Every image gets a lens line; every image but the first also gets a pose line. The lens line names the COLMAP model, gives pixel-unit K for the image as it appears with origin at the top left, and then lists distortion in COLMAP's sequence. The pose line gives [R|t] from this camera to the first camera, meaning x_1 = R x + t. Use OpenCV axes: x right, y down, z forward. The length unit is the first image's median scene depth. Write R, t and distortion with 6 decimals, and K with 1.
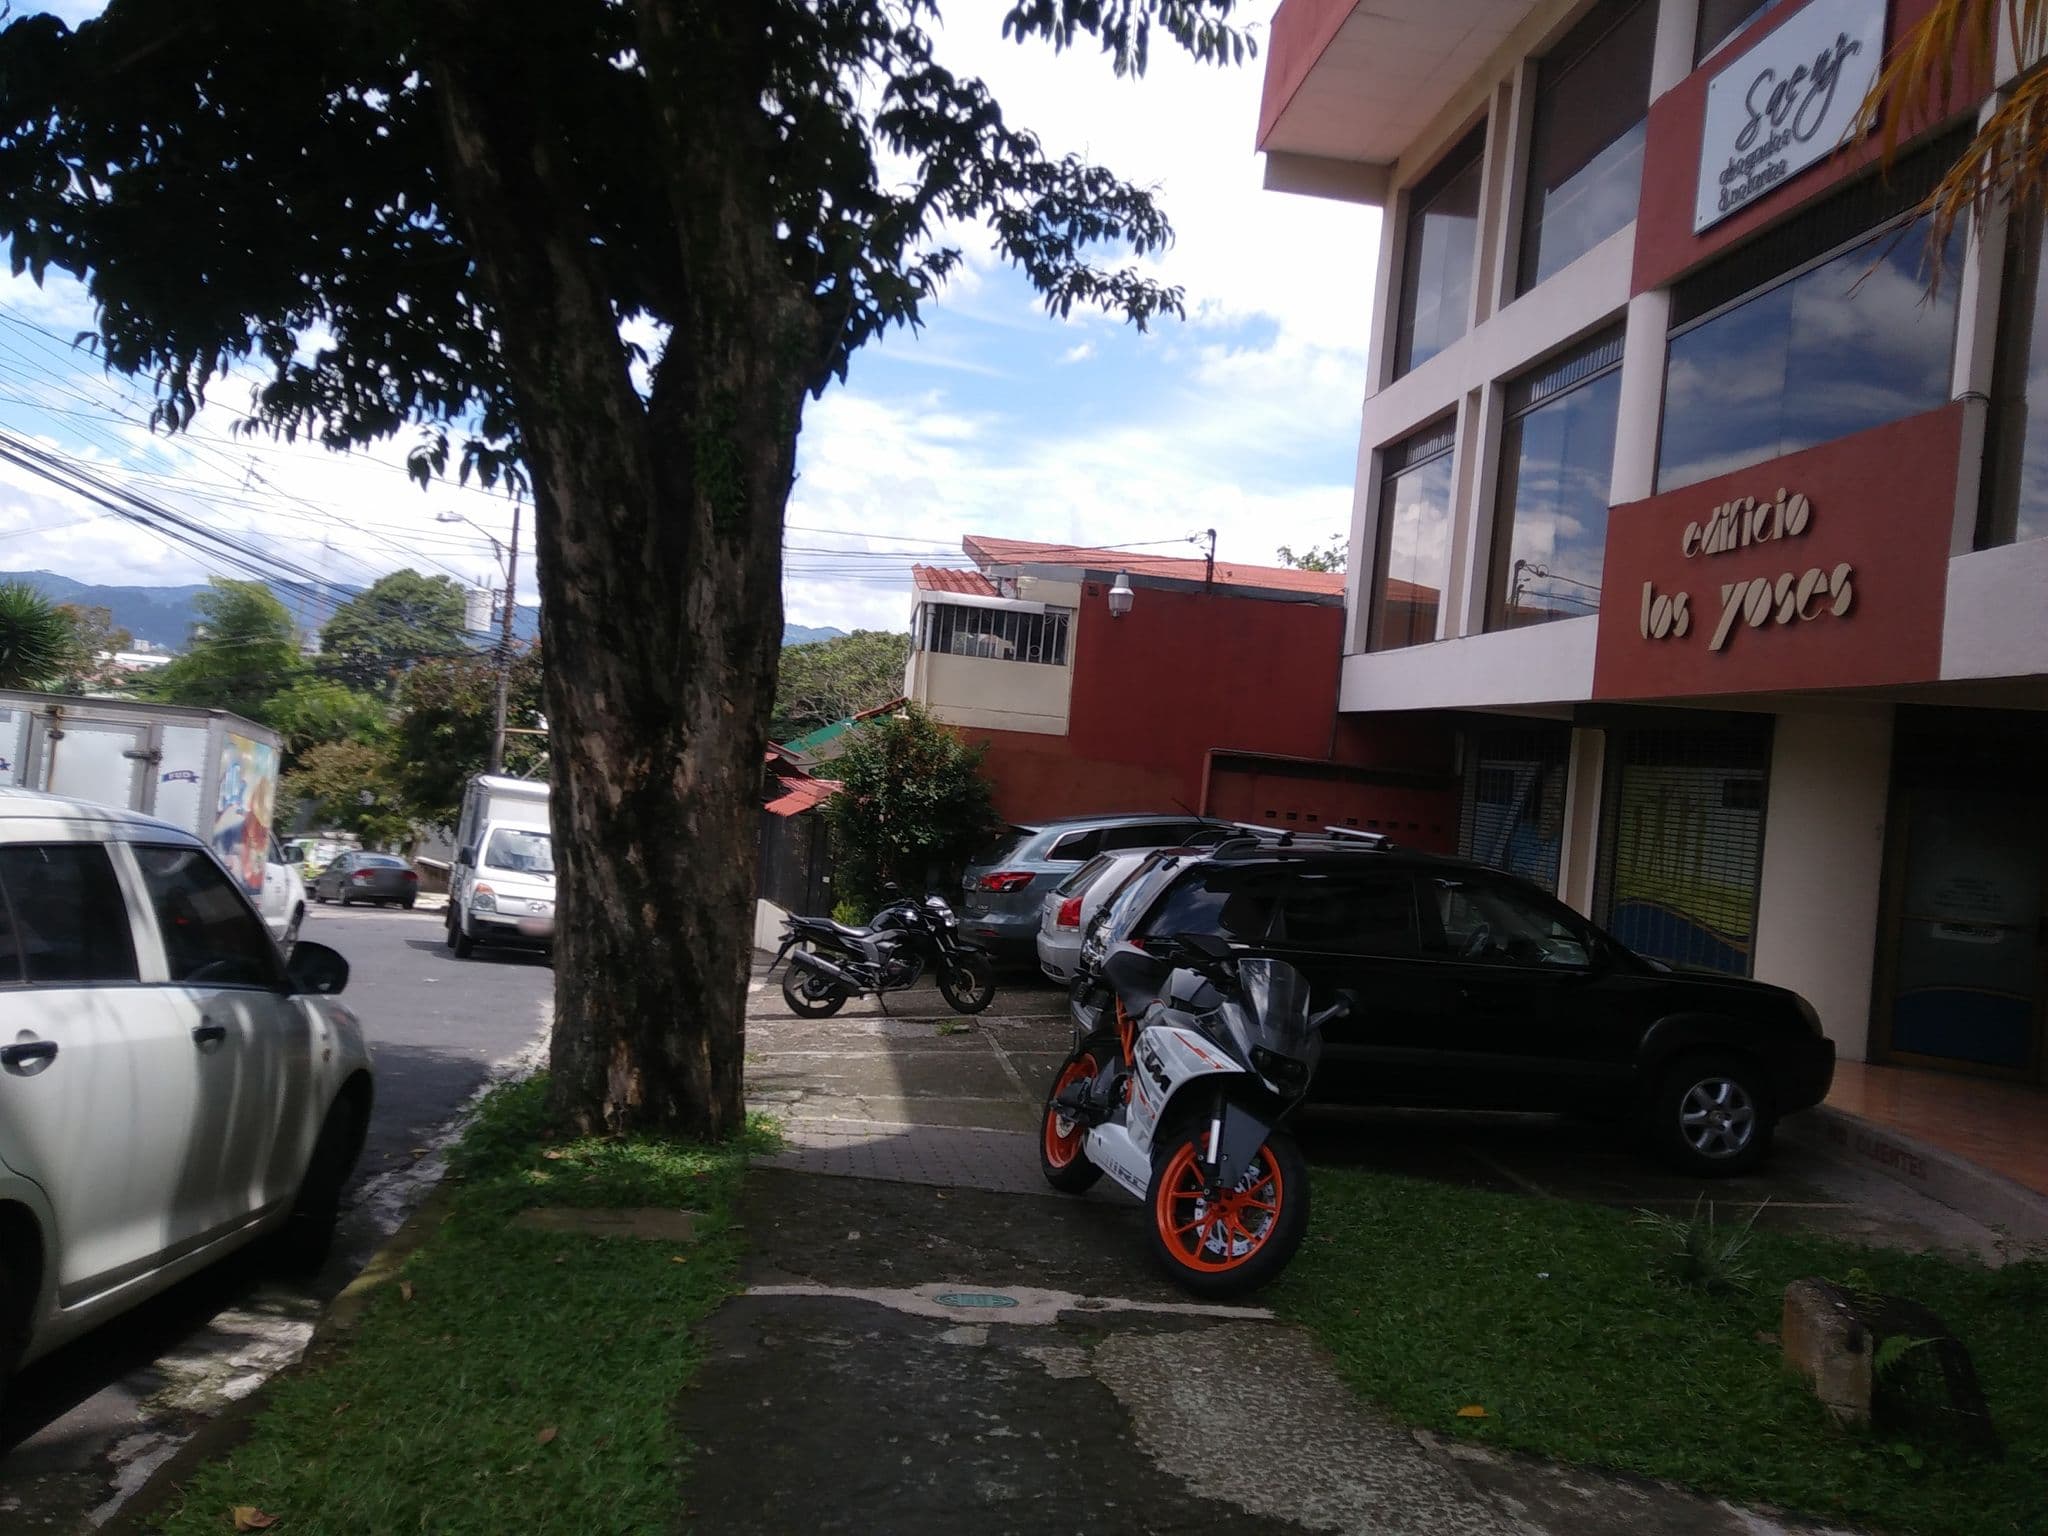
lens RADIAL K [[1625.5, 0, 1024.0], [0, 1625.5, 768.0], [0, 0, 1]] dist [0.000088, -0.000111]
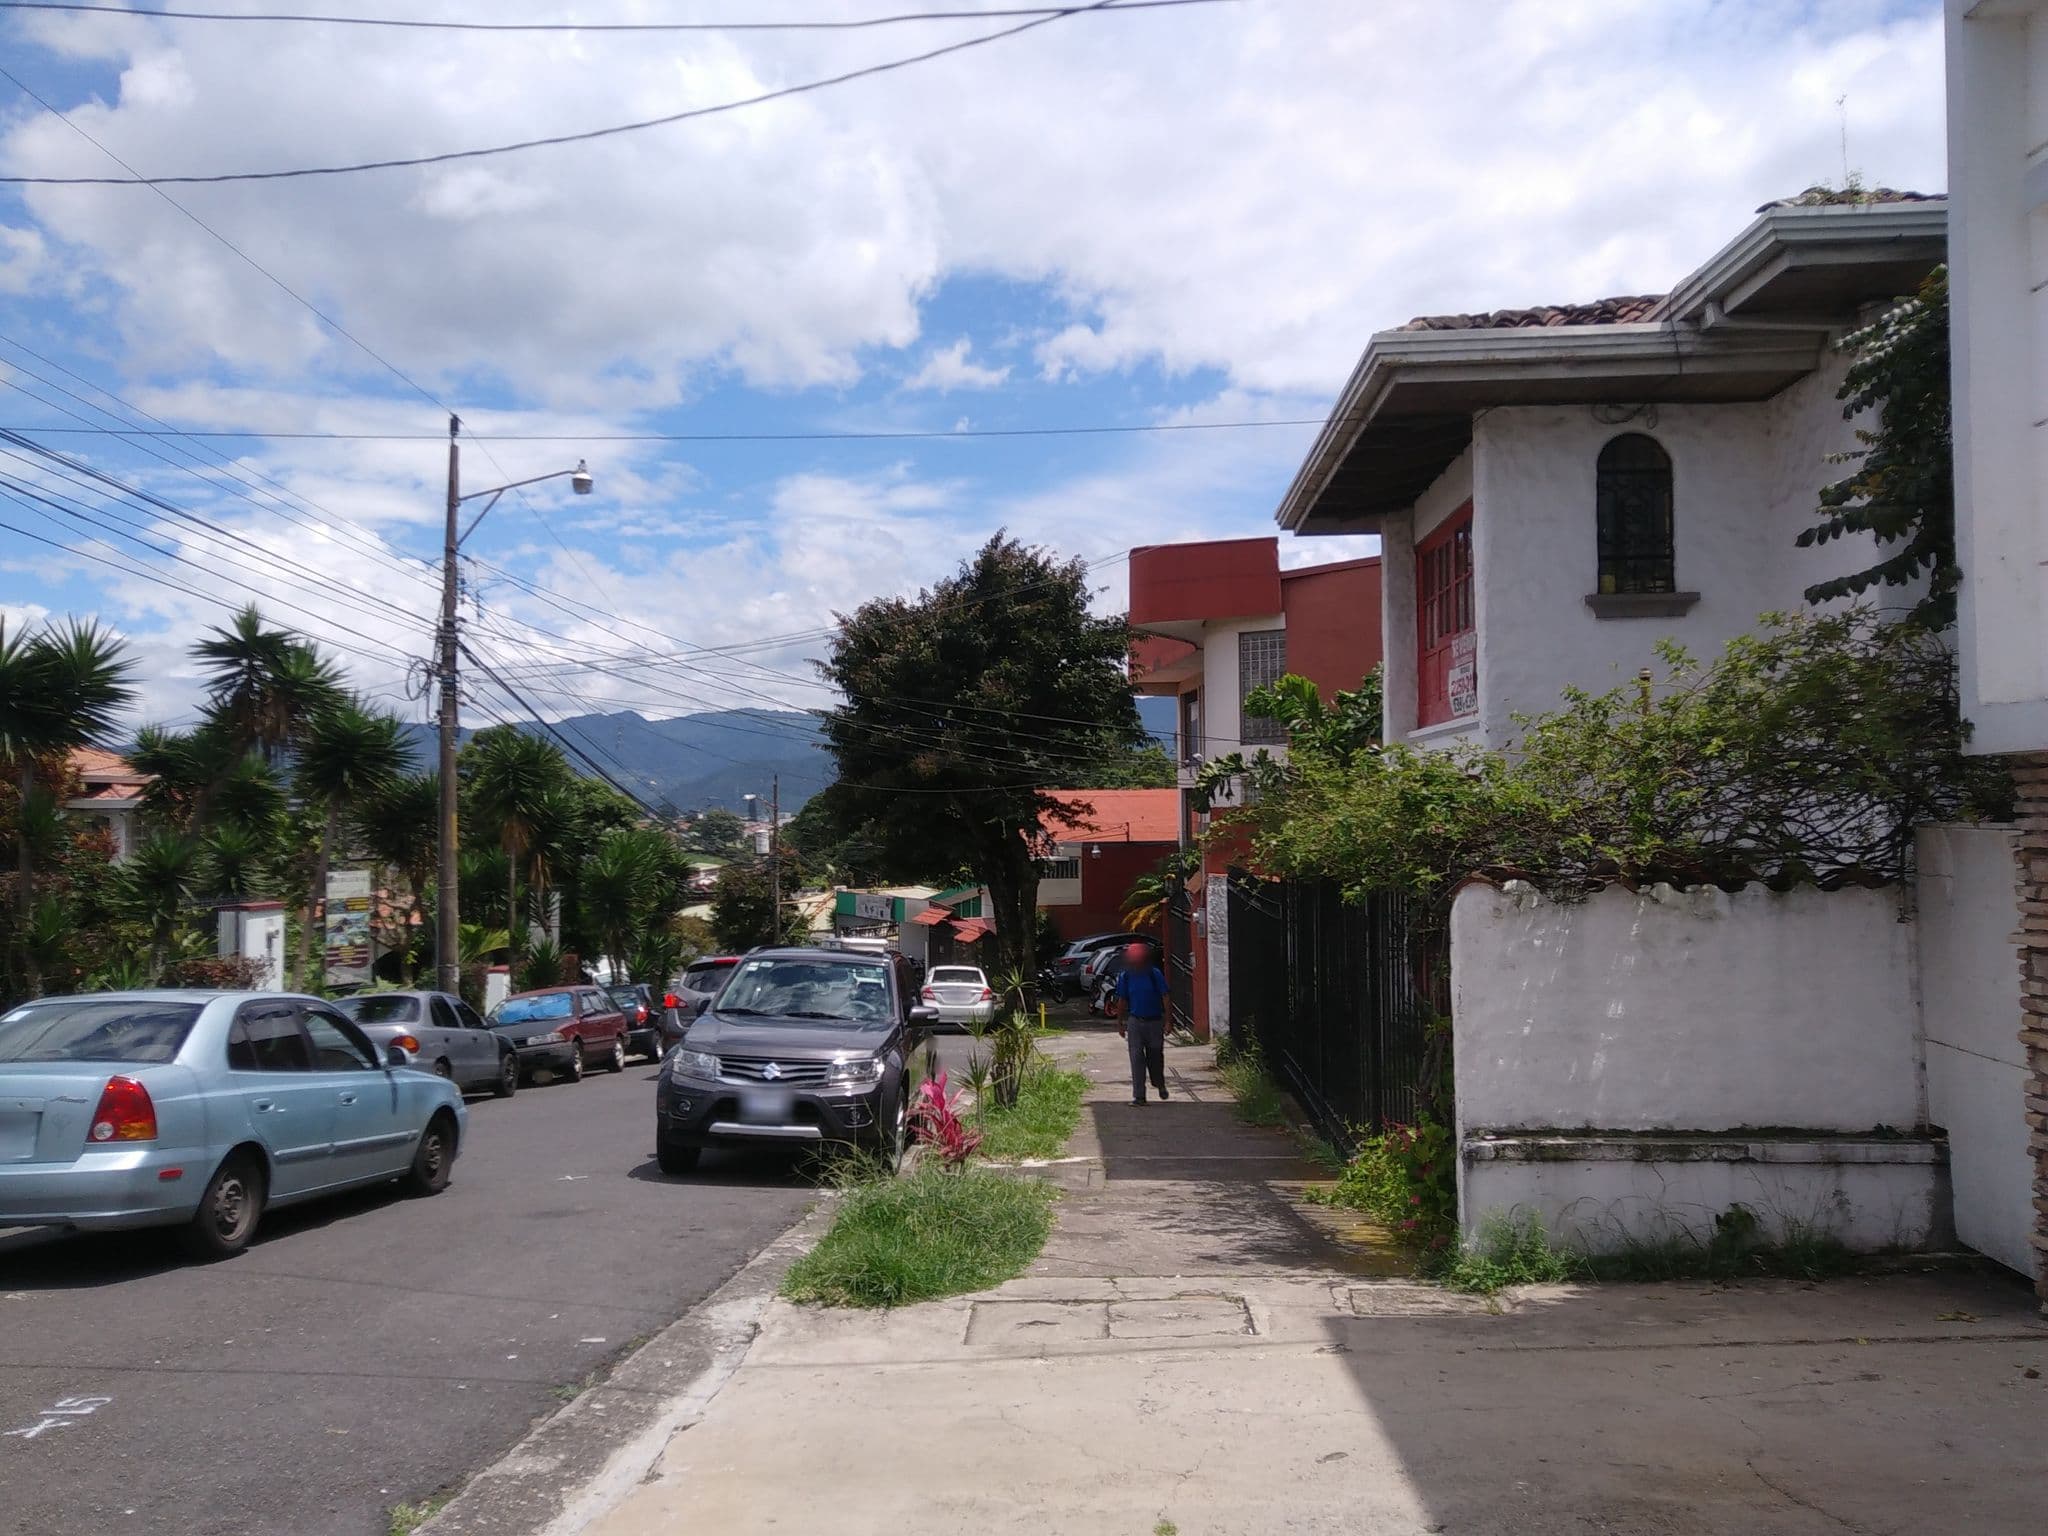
lens RADIAL K [[1625.5, 0, 1024.0], [0, 1625.5, 768.0], [0, 0, 1]] dist [0.000088, -0.000111]
pose [[0.994290, -0.106708, 0.000781, -0.055094], [0.106665, 0.993619, -0.036652, -0.181135], [0.003135, 0.036526, 0.999328, -1.982459]]
